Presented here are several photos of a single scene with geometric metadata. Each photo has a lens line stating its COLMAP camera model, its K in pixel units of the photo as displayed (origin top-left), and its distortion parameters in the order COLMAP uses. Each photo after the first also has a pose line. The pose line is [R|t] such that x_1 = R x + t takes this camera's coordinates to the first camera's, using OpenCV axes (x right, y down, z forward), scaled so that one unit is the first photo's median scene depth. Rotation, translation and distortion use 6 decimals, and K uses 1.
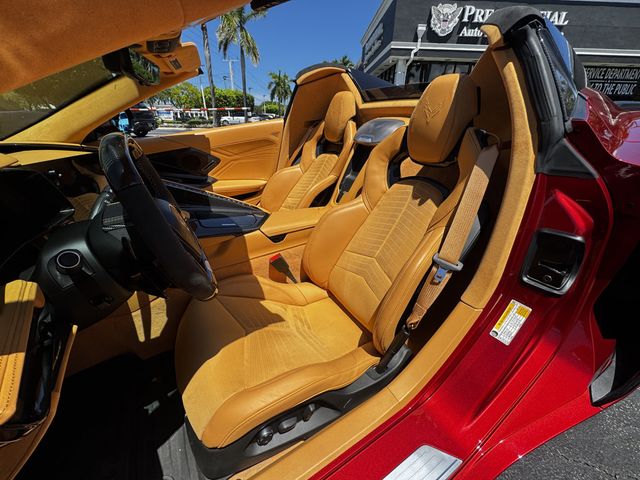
lens RADIAL K [[255.3, 0, 320.0], [0, 255.3, 240.0], [0, 0, 1]] dist [-0.008508, 0.000211]
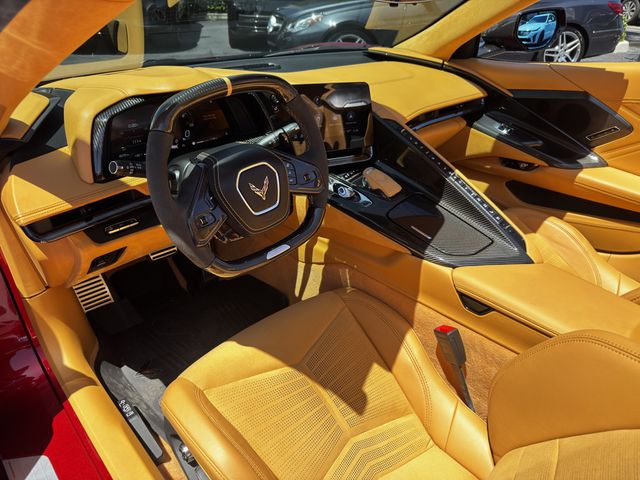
lens RADIAL K [[445.1, 0, 320.0], [0, 445.1, 240.0], [0, 0, 1]] dist [0.000185, -0.010856]
pose [[0.214144, 0.479221, -0.851170, 0.456325], [-0.434266, 0.827240, 0.356492, -0.295023], [0.874960, 0.293294, 0.385258, 0.373102]]
